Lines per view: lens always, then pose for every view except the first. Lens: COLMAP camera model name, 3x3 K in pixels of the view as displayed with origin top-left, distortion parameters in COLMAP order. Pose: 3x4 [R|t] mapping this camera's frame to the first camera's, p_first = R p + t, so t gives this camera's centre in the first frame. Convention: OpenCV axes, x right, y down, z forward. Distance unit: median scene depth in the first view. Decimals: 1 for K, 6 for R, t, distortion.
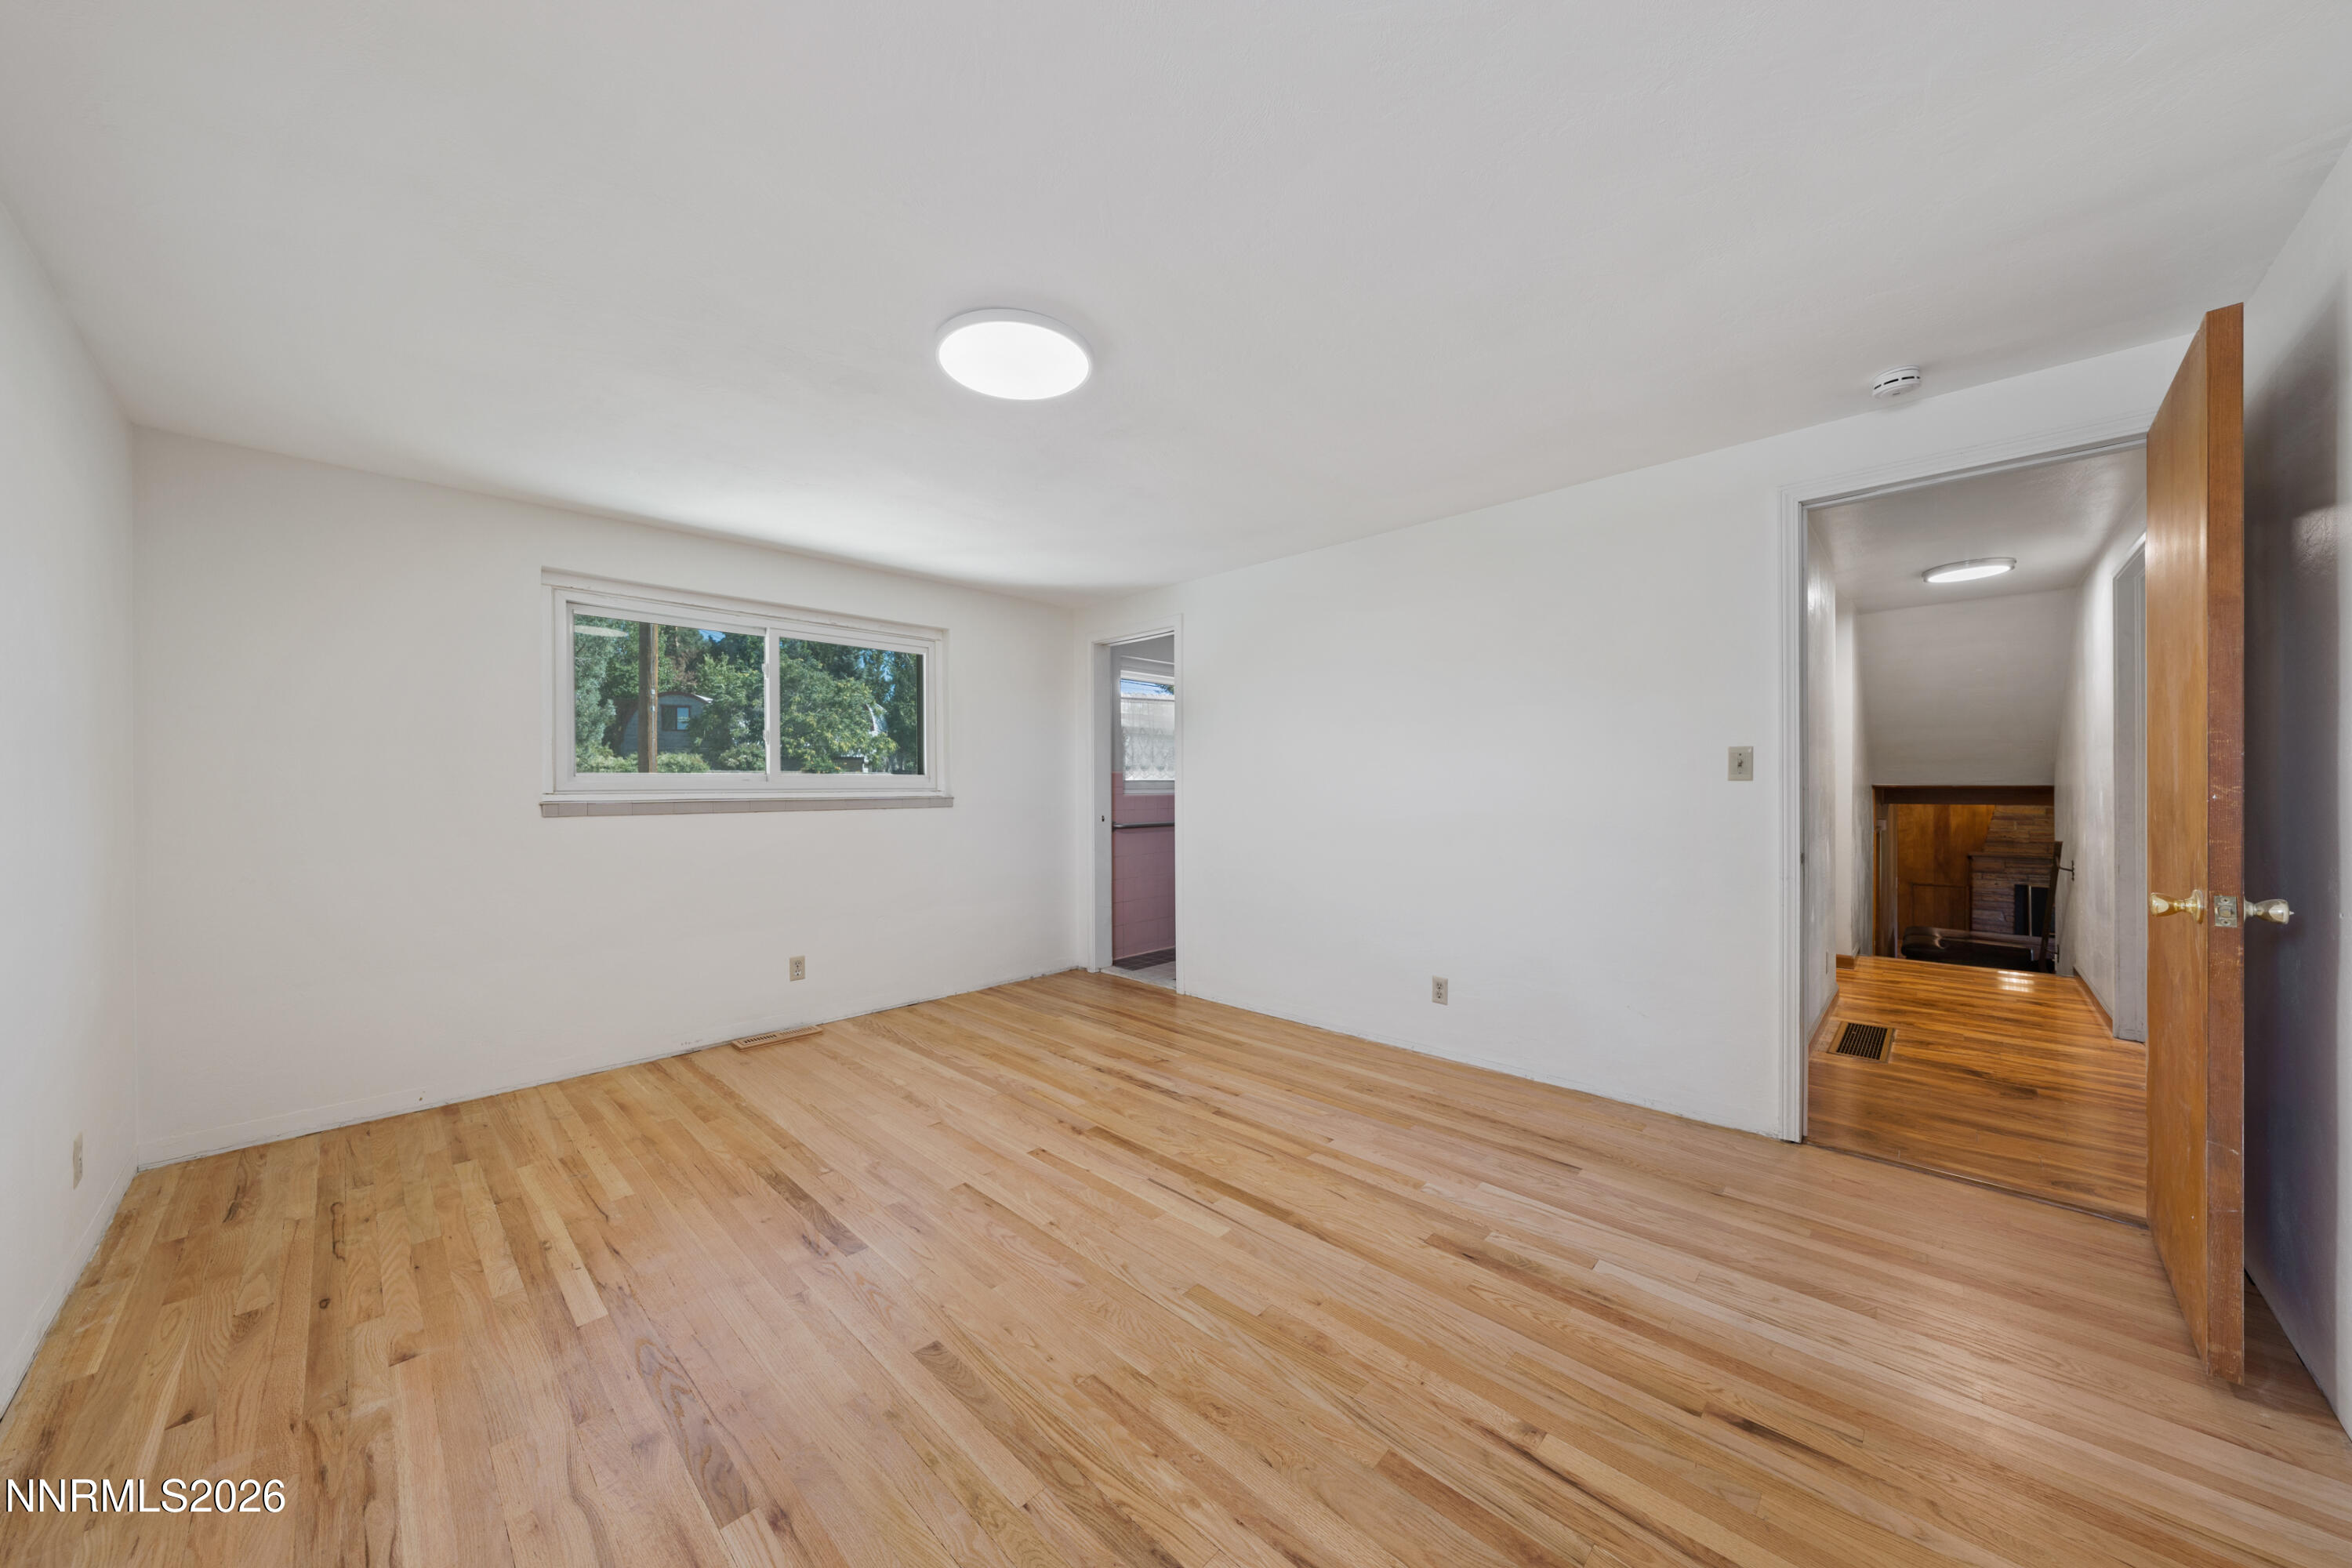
lens RADIAL K [[801.6, 0, 1181.4], [0, 801.6, 785.3], [0, 0, 1]] dist [-0.006007, -0.000064]
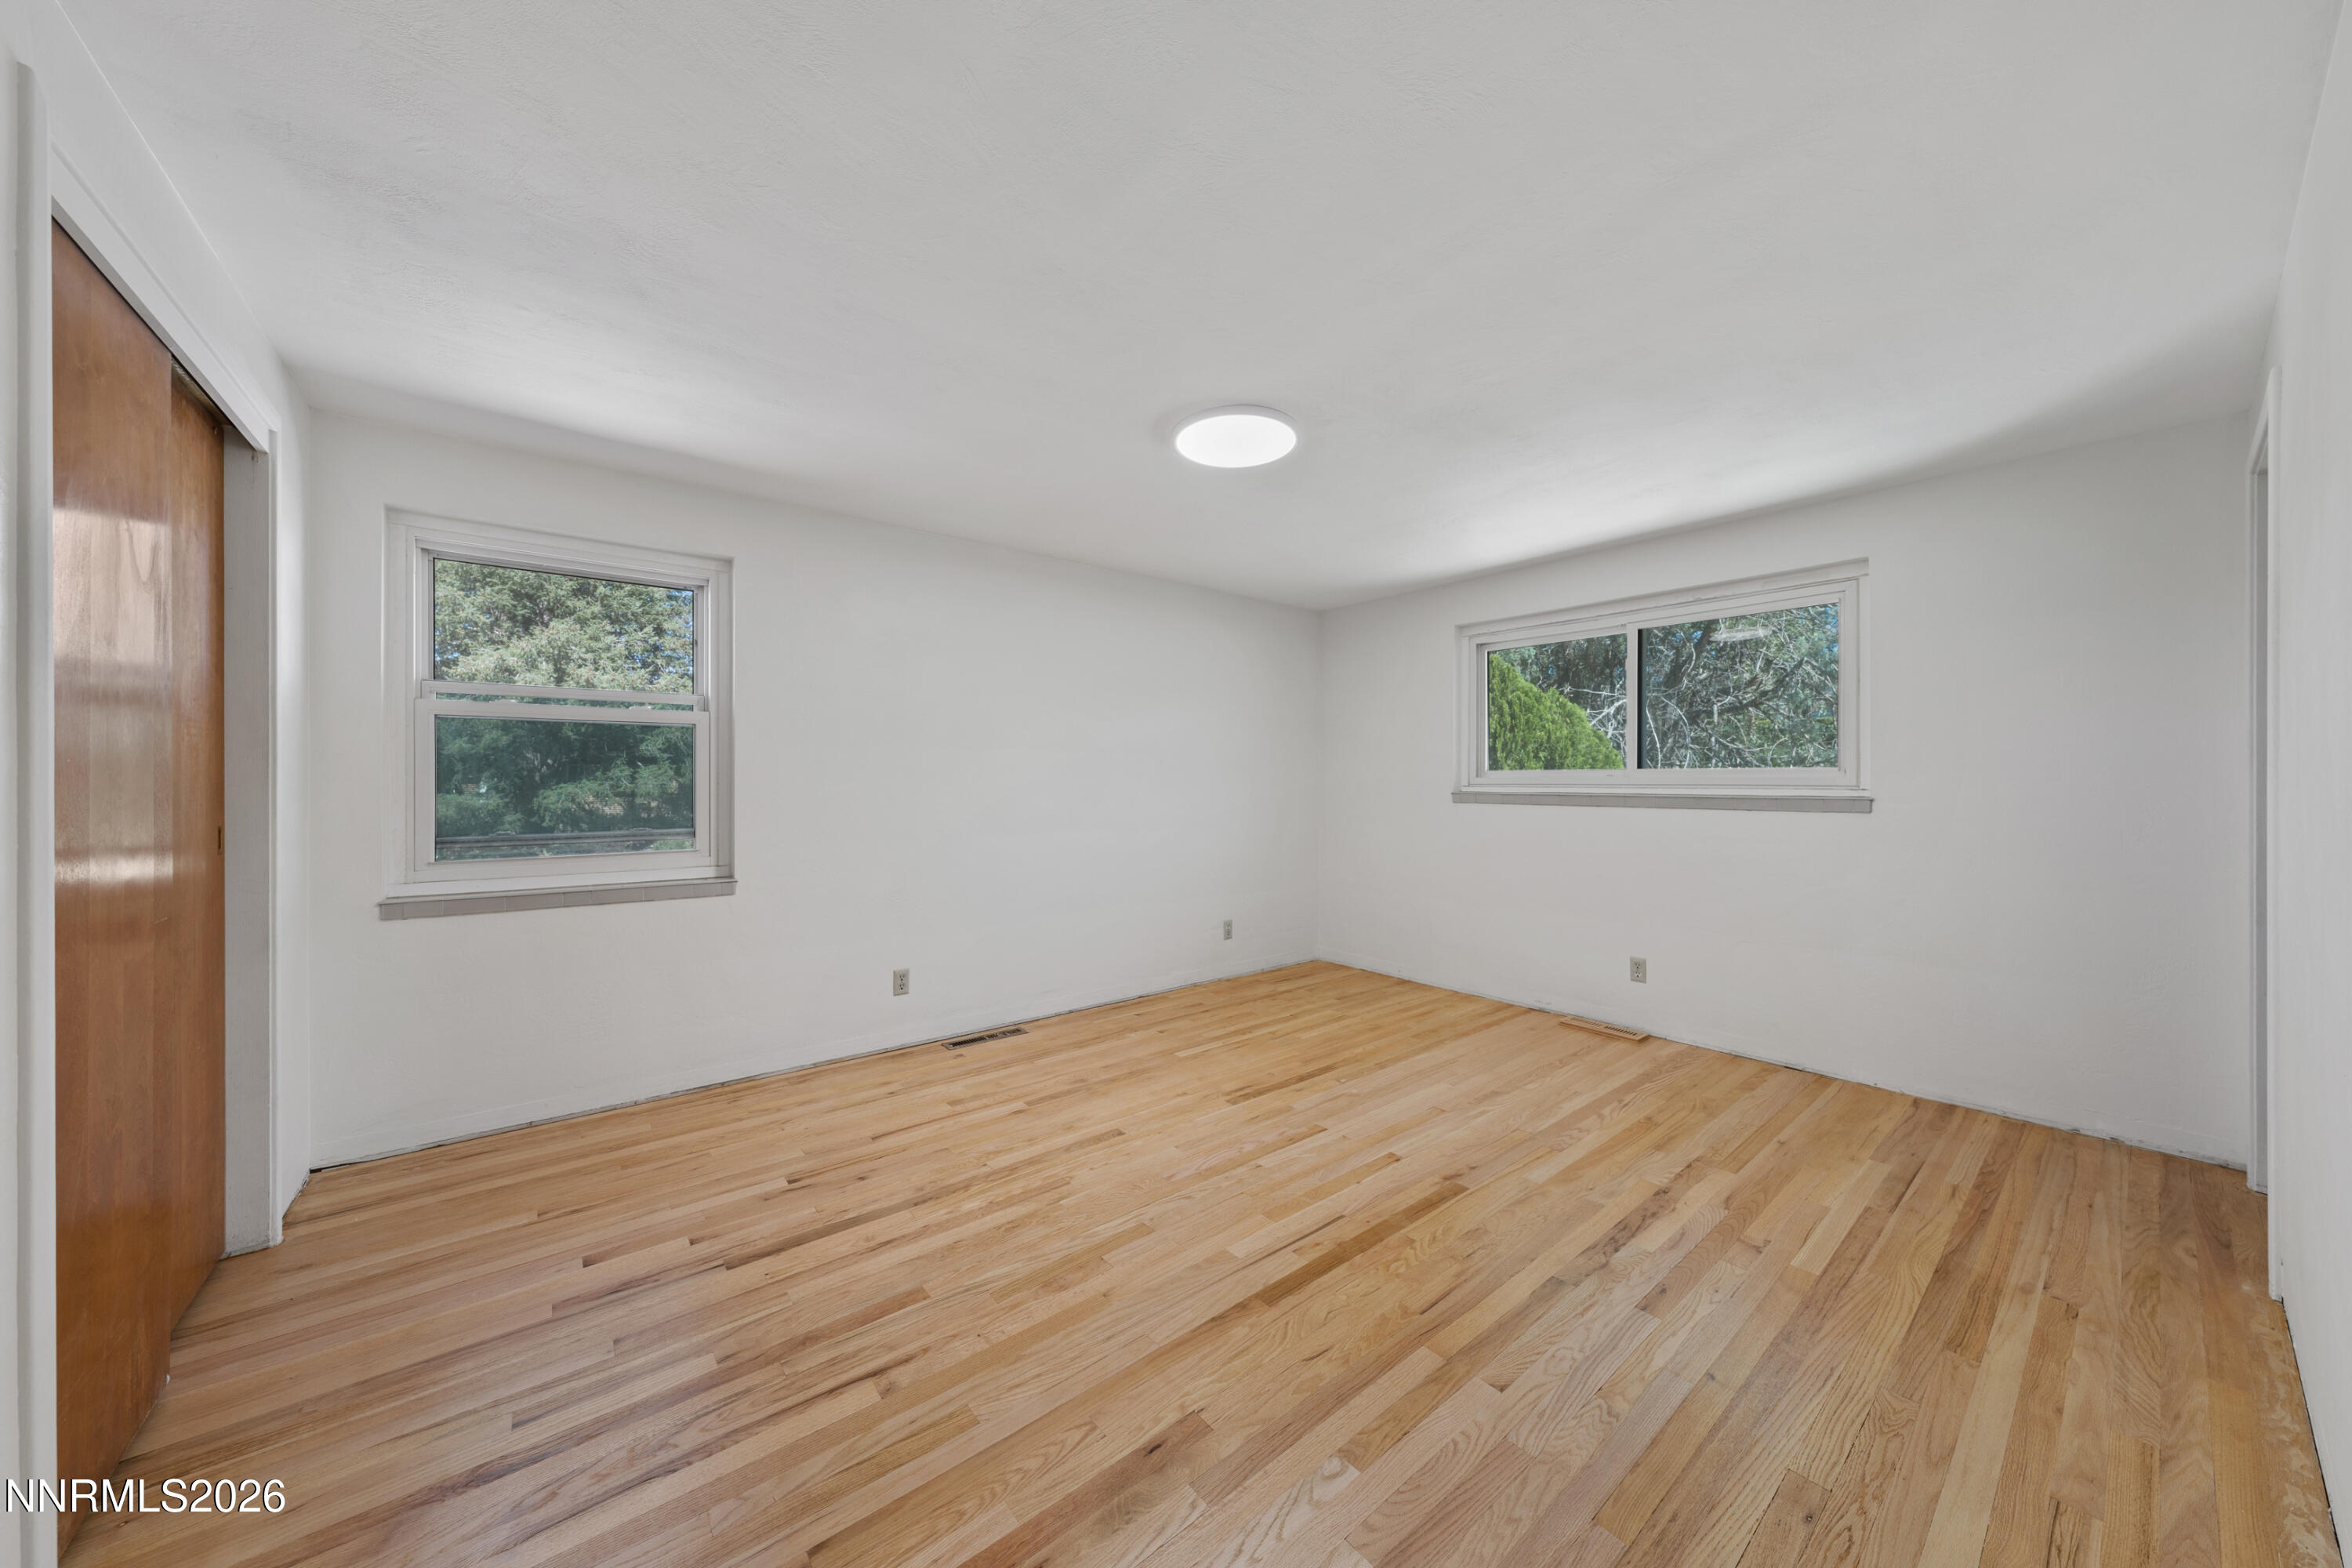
lens RADIAL K [[801.6, 0, 1182.8], [0, 801.6, 778.0], [0, 0, 1]] dist [-0.006007, -0.000064]
pose [[-0.128952, 0.005048, -0.991638, 0.800474], [-0.000072, 0.999987, 0.005100, -0.012105], [0.991651, 0.000729, -0.128950, 0.842375]]
